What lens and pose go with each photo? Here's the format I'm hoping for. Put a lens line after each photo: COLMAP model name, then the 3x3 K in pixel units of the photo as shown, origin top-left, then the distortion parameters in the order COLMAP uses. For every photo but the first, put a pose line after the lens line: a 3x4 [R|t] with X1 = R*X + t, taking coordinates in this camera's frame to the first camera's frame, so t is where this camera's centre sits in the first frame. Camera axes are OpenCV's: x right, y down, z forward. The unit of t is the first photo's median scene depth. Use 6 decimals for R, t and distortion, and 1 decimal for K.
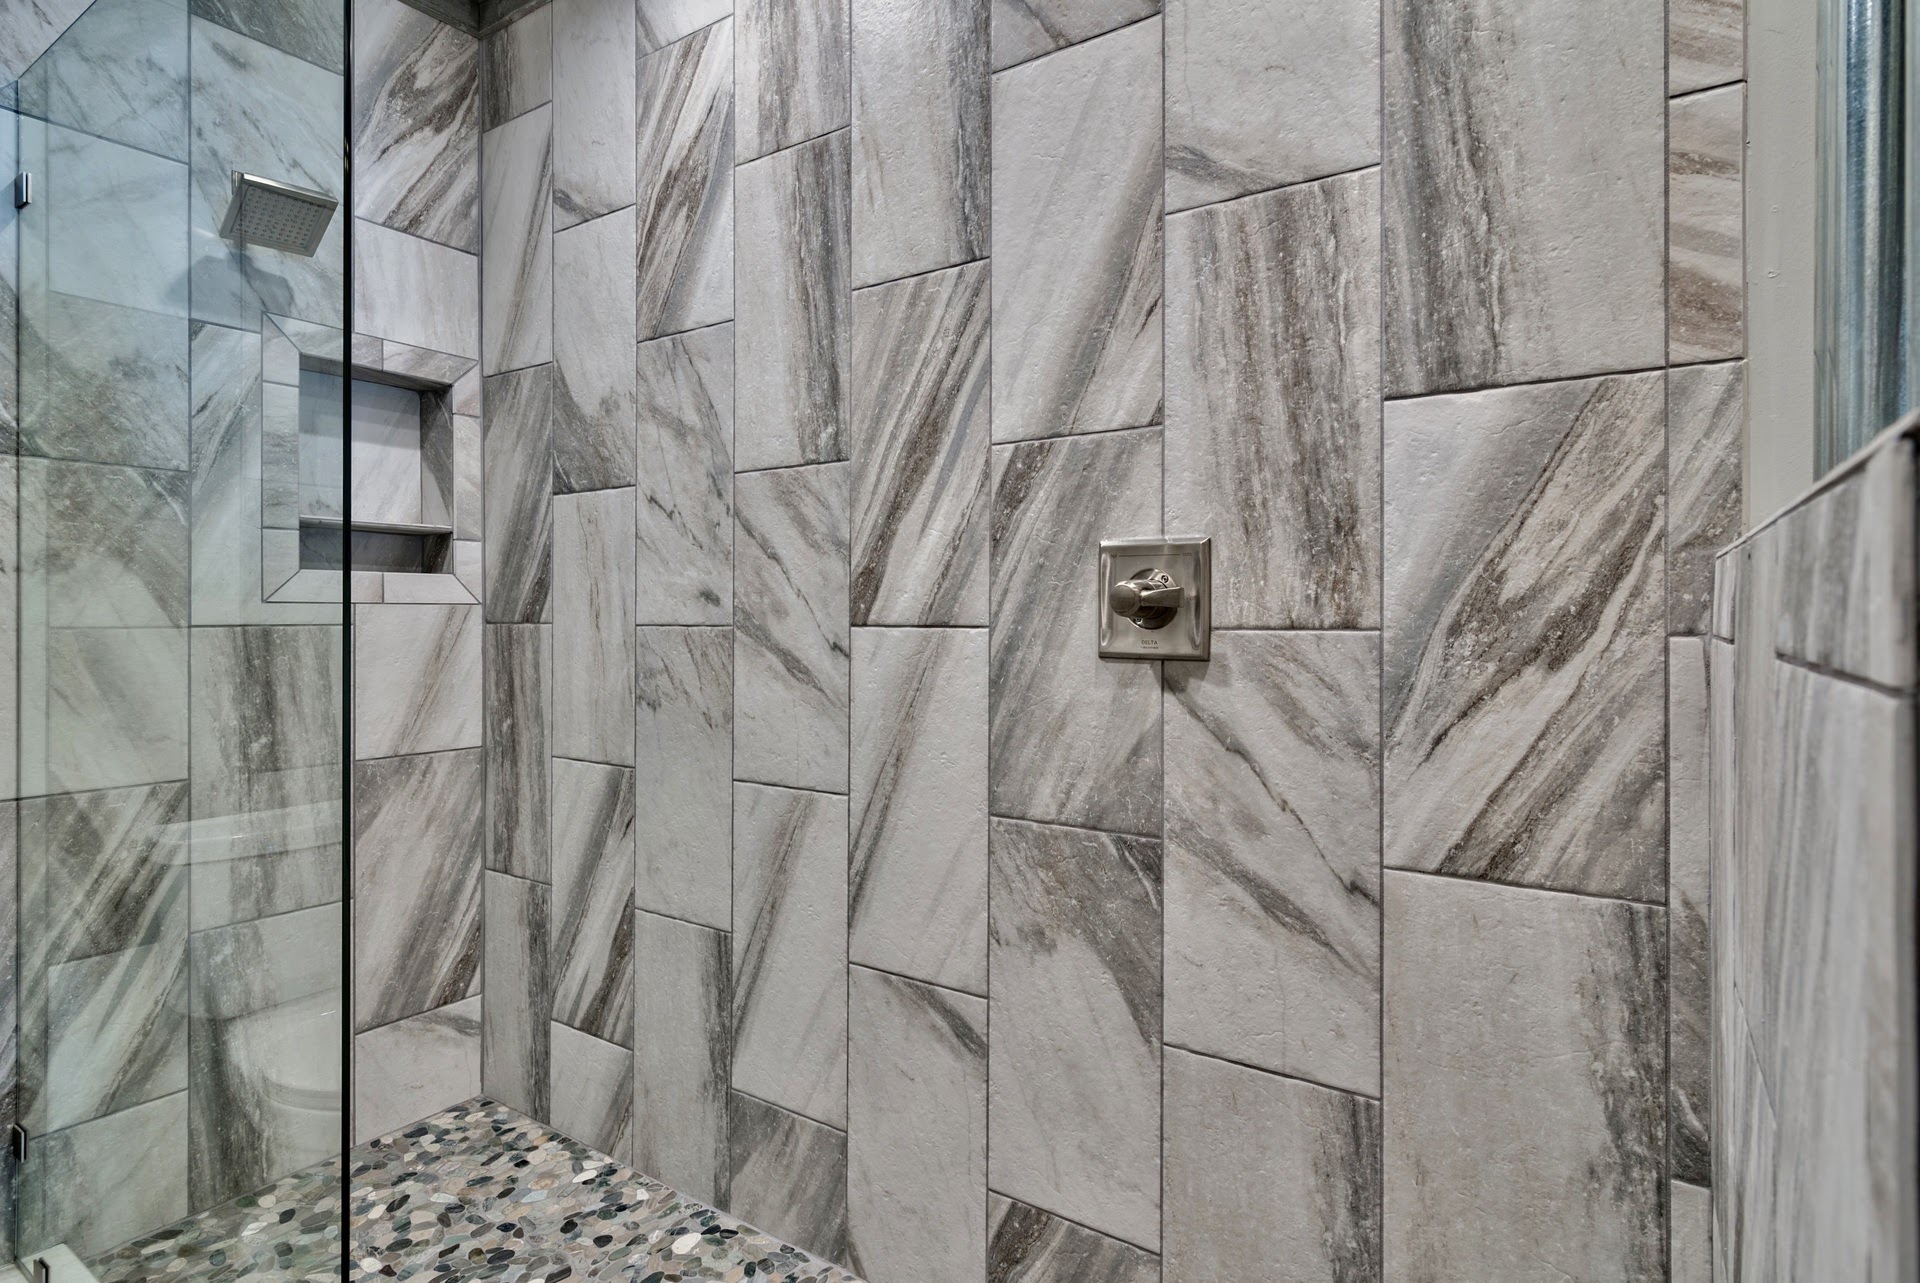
lens RADIAL K [[1010.8, 0, 953.8], [0, 1010.8, 610.8], [0, 0, 1]] dist [0.003695, -0.000739]
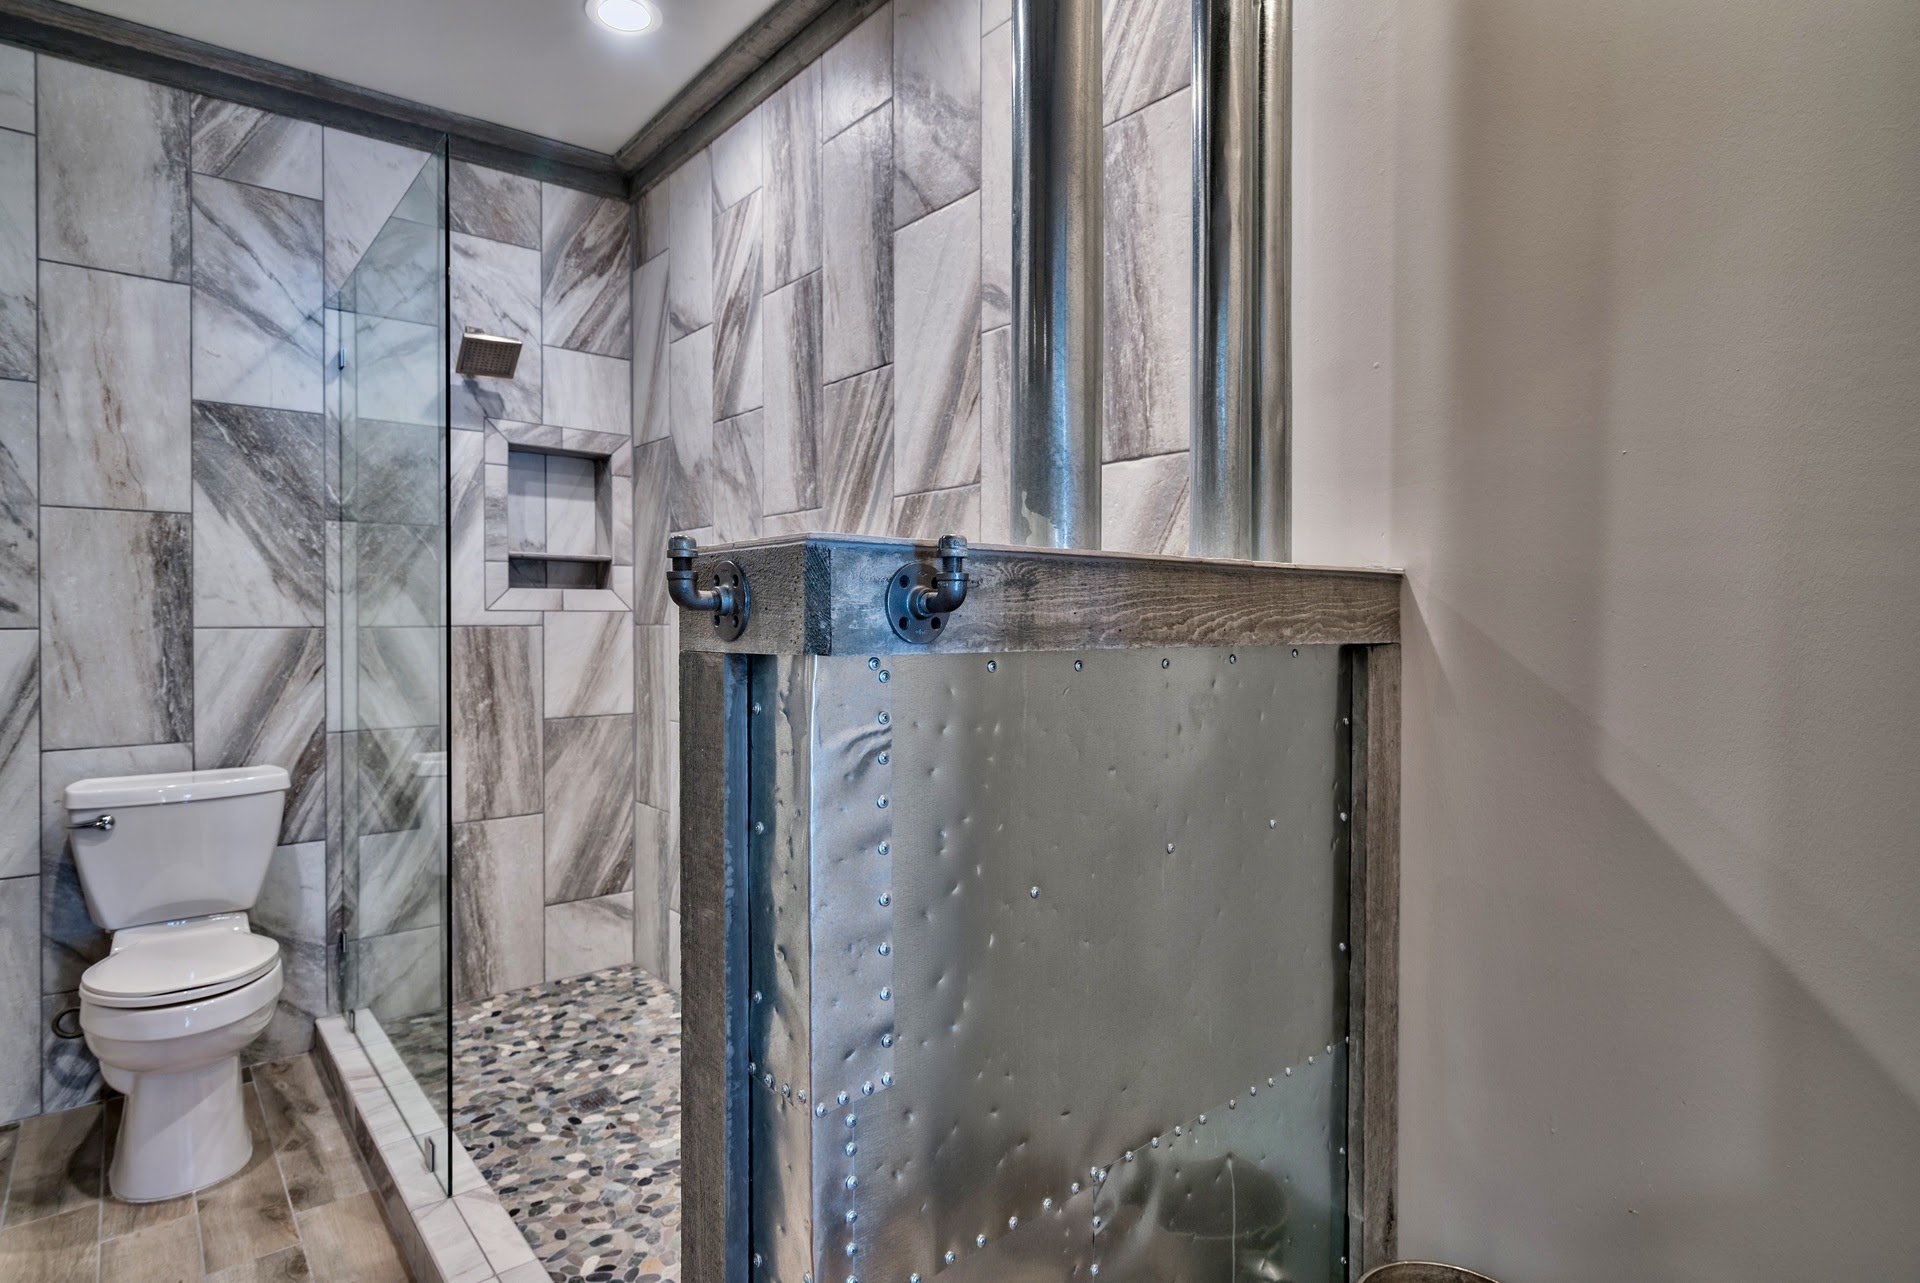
lens RADIAL K [[1010.8, 0, 966.7], [0, 1010.8, 621.5], [0, 0, 1]] dist [0.003695, -0.000739]
pose [[0.964651, 0.000174, -0.263532, 0.441771], [0.001613, 0.999977, 0.006565, -0.000830], [0.263527, -0.006758, 0.964628, -0.284411]]
